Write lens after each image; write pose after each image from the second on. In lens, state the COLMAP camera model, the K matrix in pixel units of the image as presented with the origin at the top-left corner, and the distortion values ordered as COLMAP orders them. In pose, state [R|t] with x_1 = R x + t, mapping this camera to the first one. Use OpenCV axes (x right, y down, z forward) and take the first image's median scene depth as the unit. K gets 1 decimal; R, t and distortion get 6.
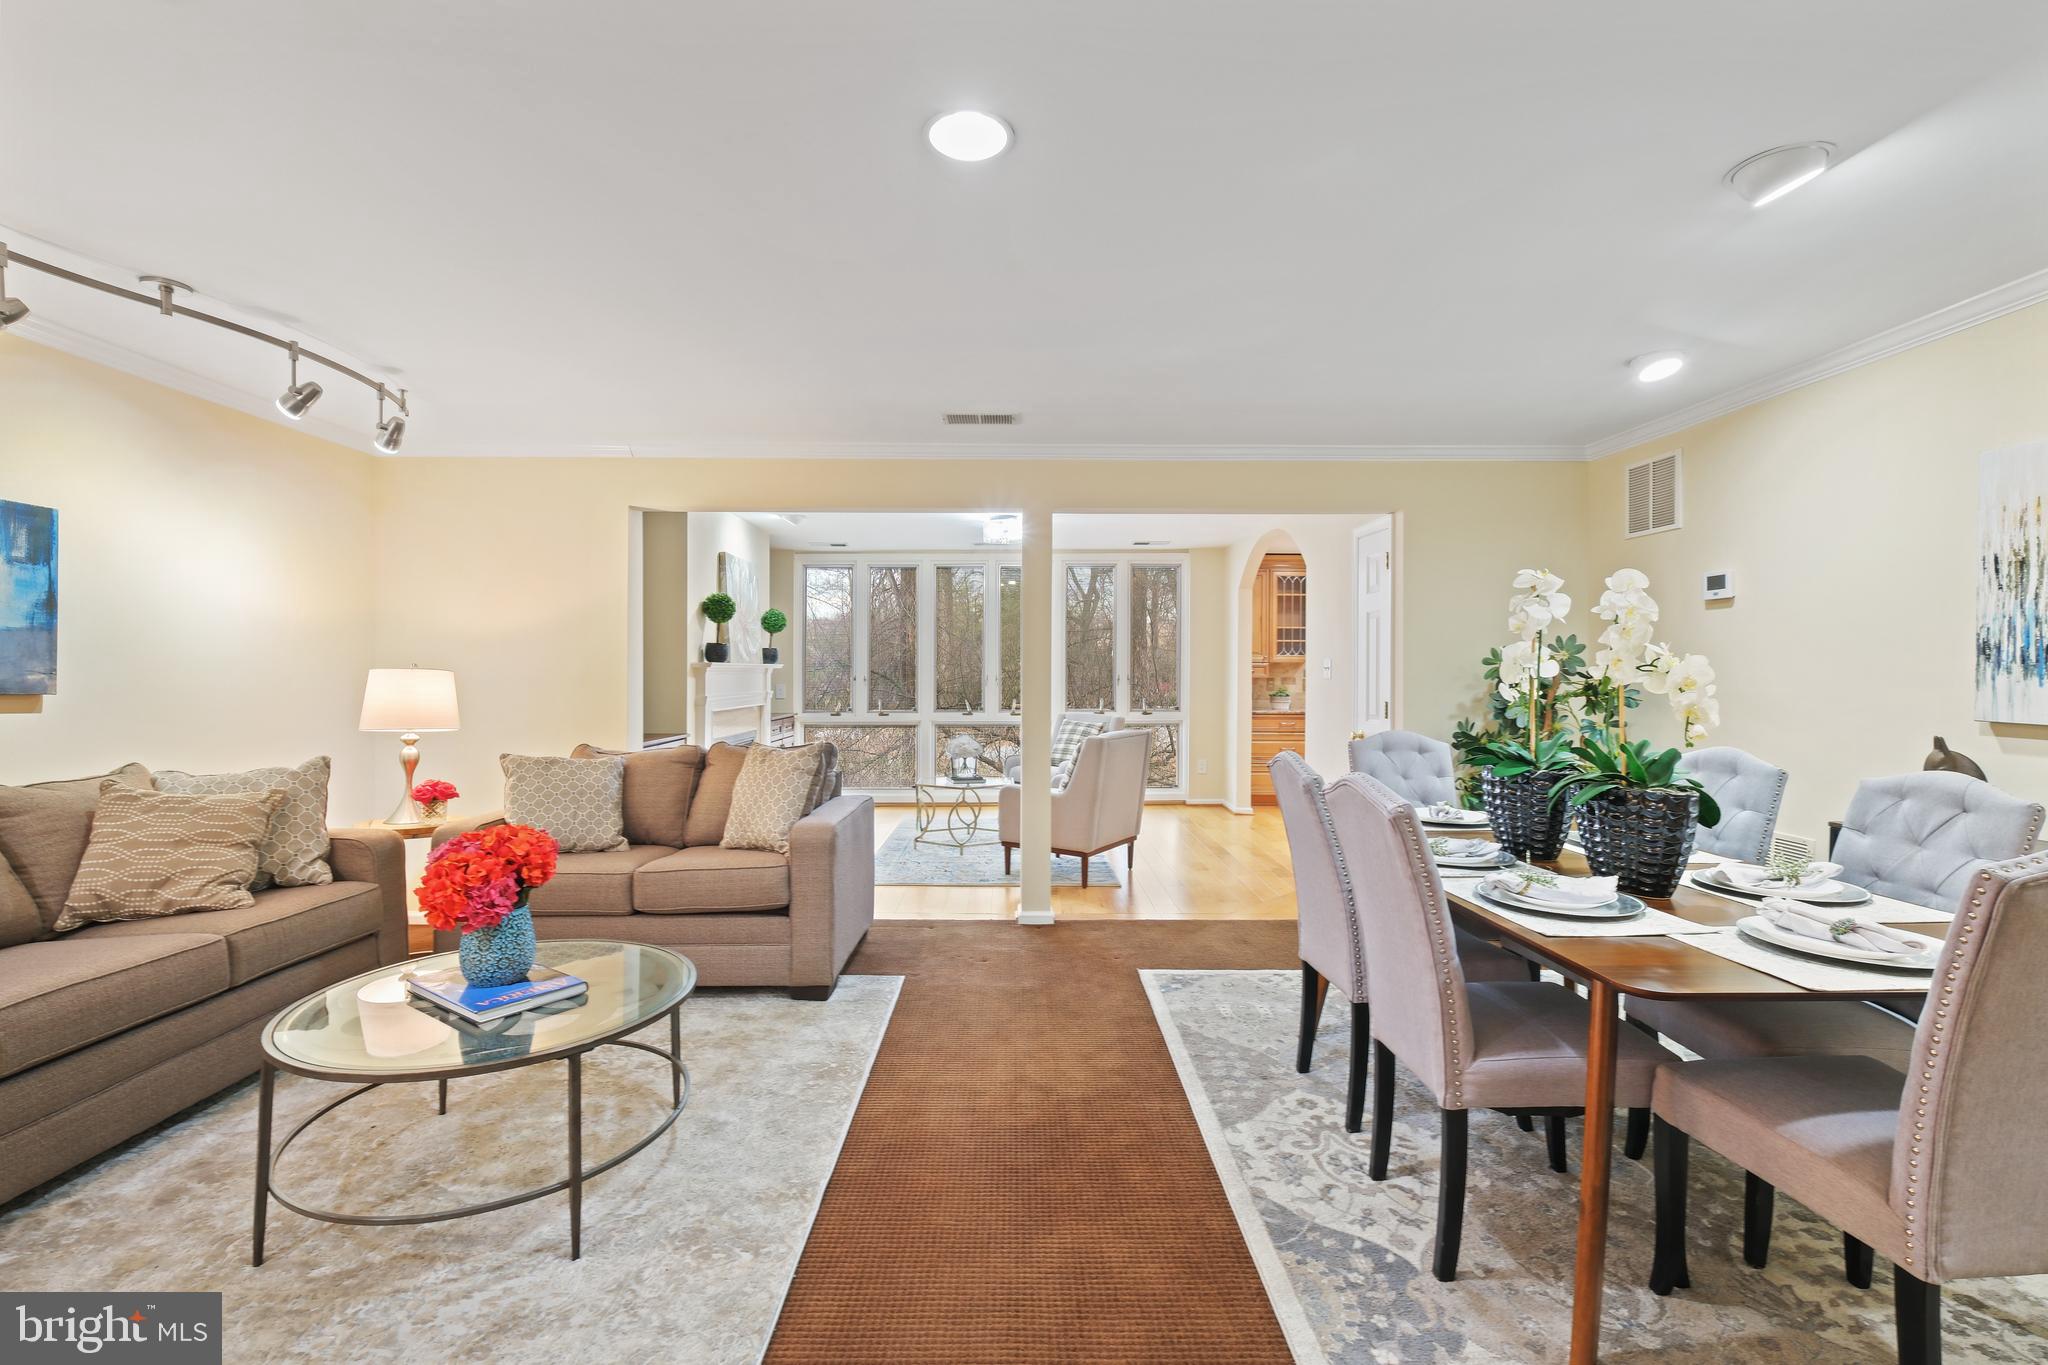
lens RADIAL K [[893.1, 0, 1015.9], [0, 893.1, 679.0], [0, 0, 1]] dist [-0.001198, -0.000356]
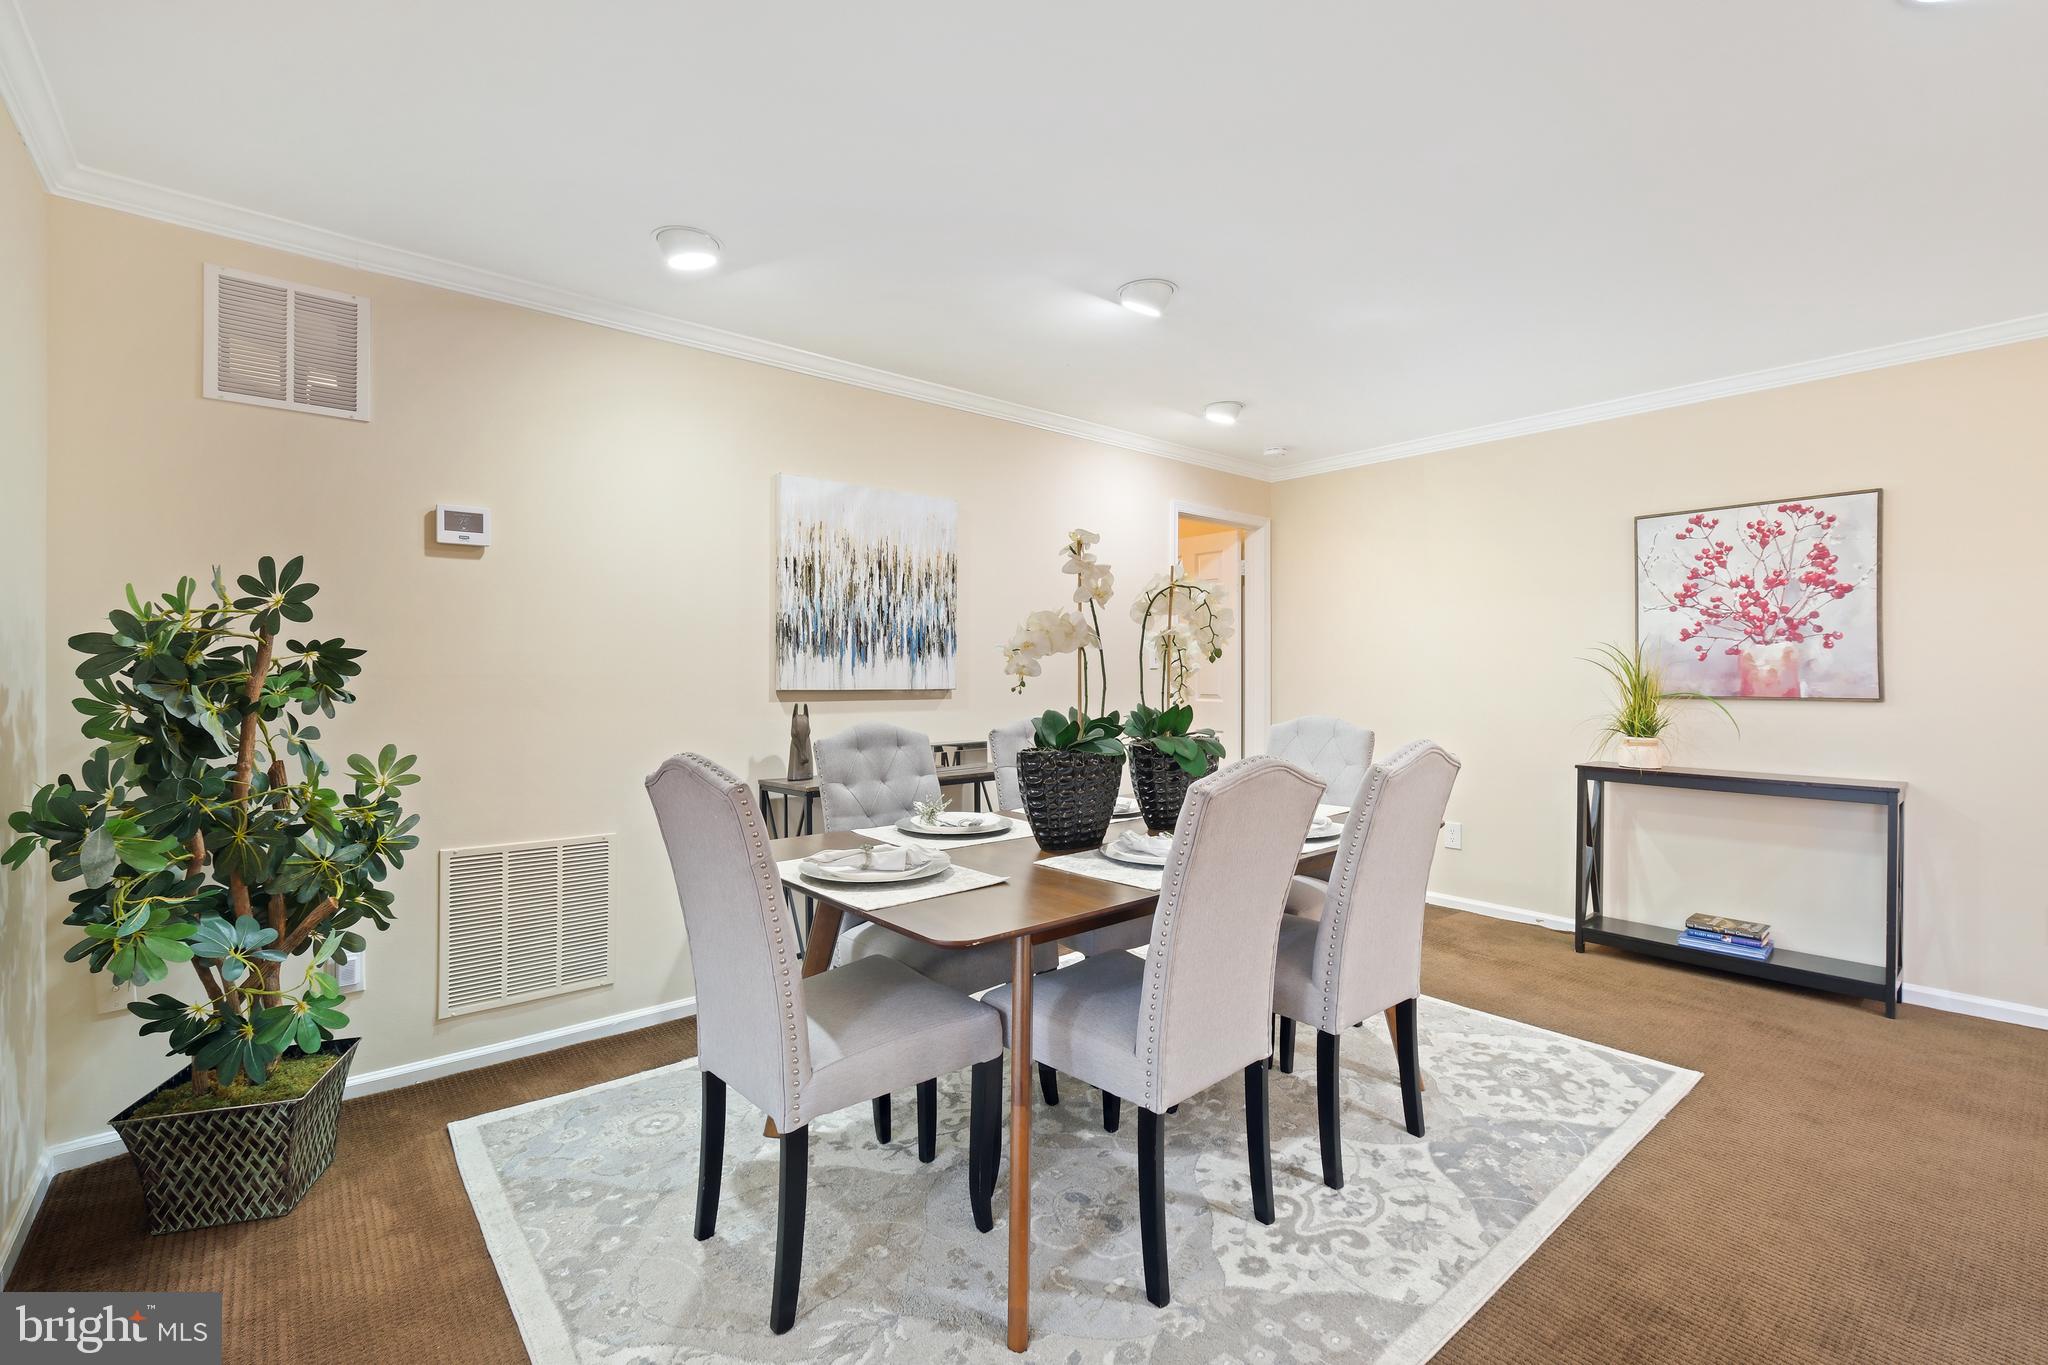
lens RADIAL K [[893.1, 0, 1020.1], [0, 893.1, 672.2], [0, 0, 1]] dist [-0.001198, -0.000356]
pose [[-0.638284, -0.003617, 0.769793, -0.071307], [0.003666, 0.999963, 0.007739, 0.011867], [-0.769793, 0.007762, -0.638247, 1.317084]]
